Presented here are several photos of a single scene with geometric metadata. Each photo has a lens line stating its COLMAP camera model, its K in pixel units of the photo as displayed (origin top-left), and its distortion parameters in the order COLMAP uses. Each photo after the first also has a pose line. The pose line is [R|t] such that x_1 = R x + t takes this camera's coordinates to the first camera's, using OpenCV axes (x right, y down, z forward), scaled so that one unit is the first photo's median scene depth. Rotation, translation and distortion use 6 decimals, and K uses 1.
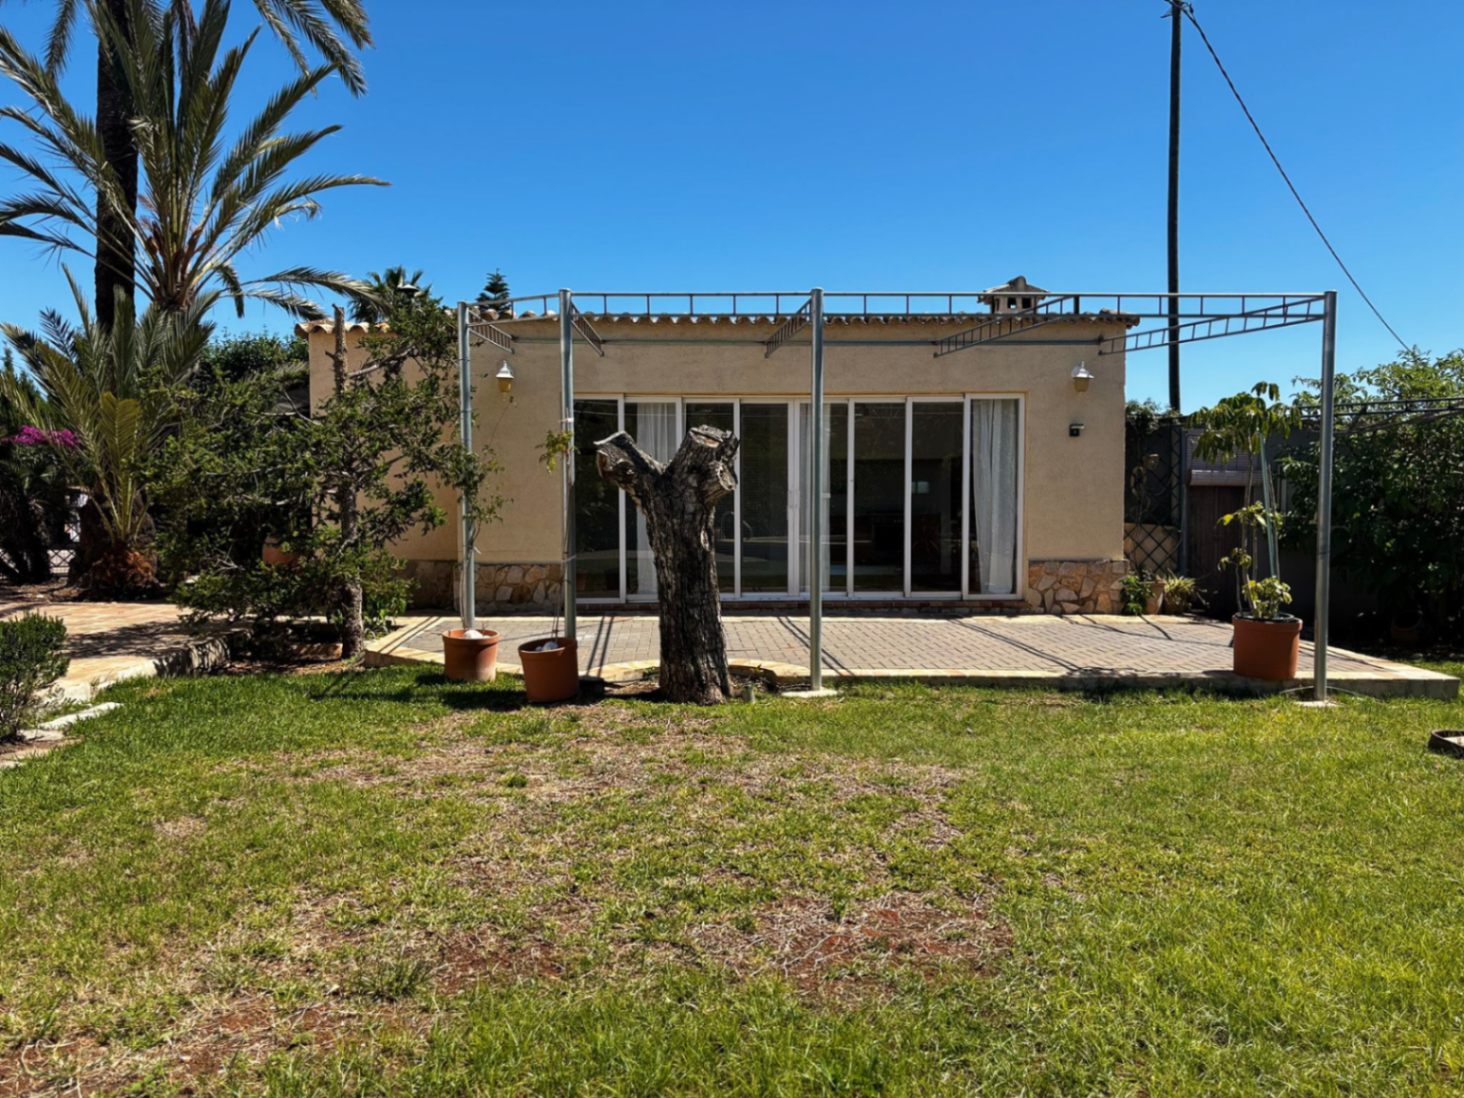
lens RADIAL K [[1103.0, 0, 743.2], [0, 1103.0, 554.5], [0, 0, 1]] dist [0.085404, -0.131363]
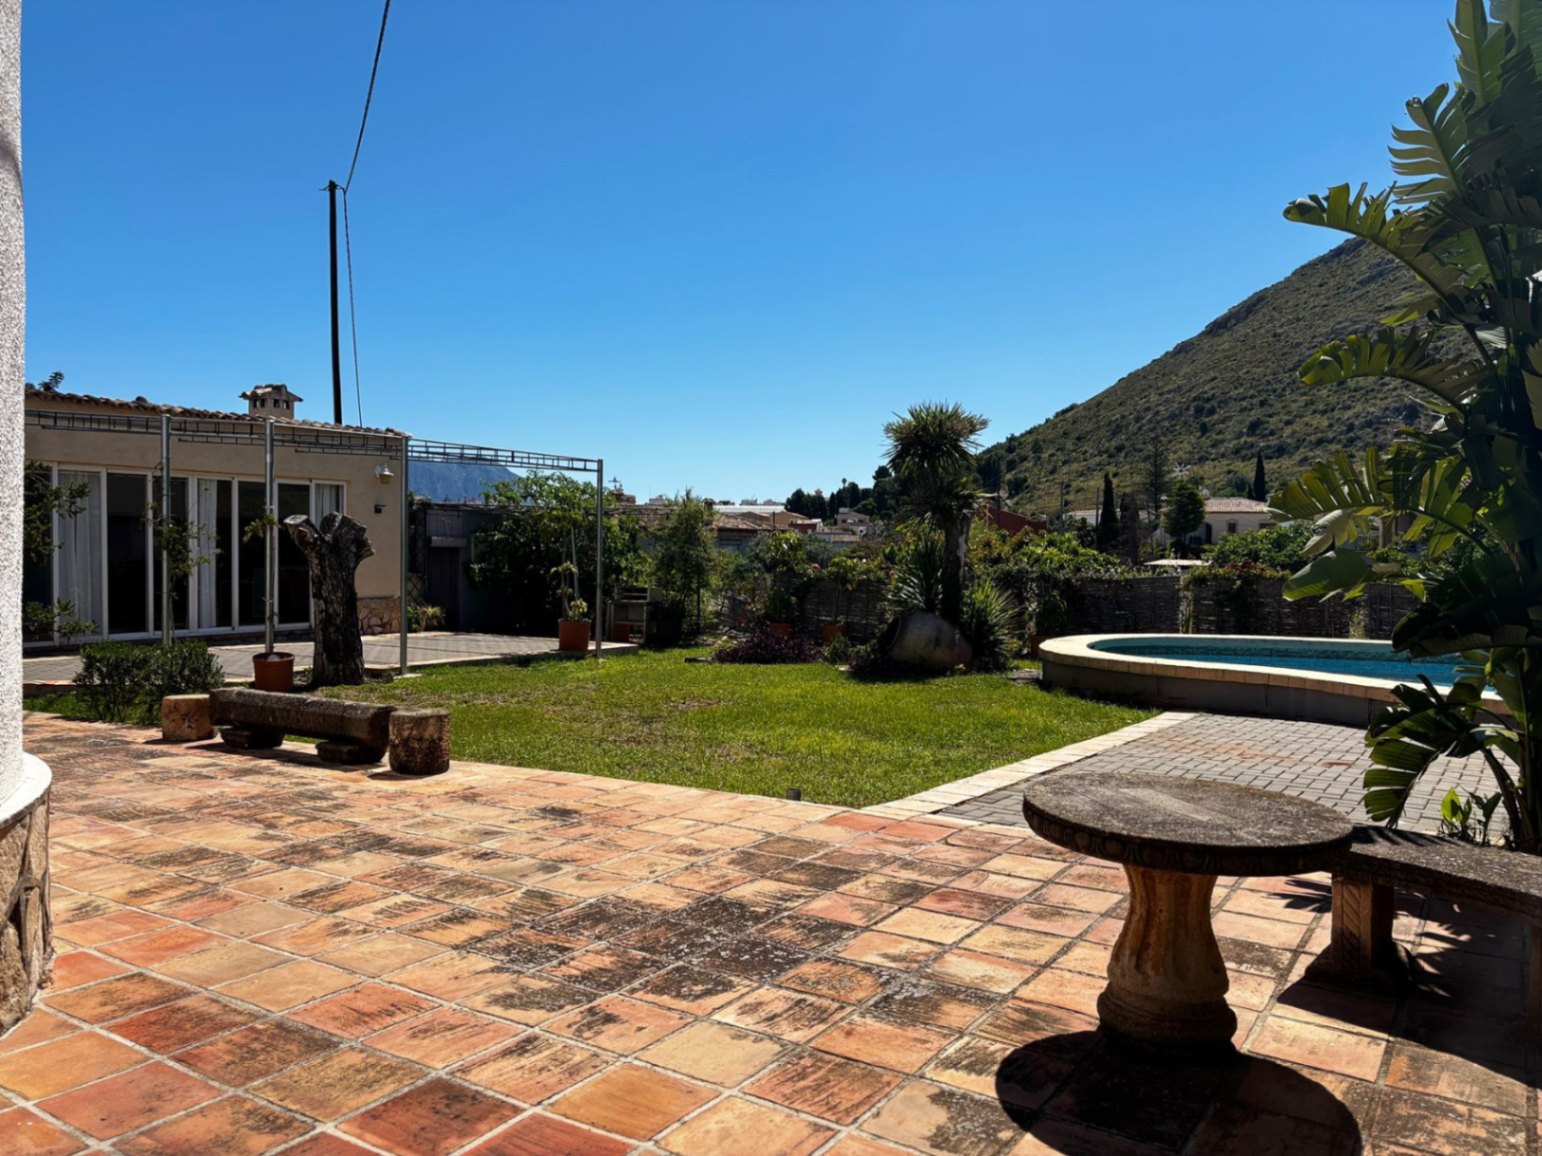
lens RADIAL K [[1161.4, 0, 758.8], [0, 1161.4, 577.2], [0, 0, 1]] dist [0.082435, -0.114824]
pose [[0.552954, -0.011070, 0.833138, -0.734150], [0.027022, 0.999624, -0.004653, -0.000738], [-0.832773, 0.025086, 0.553046, -0.280820]]
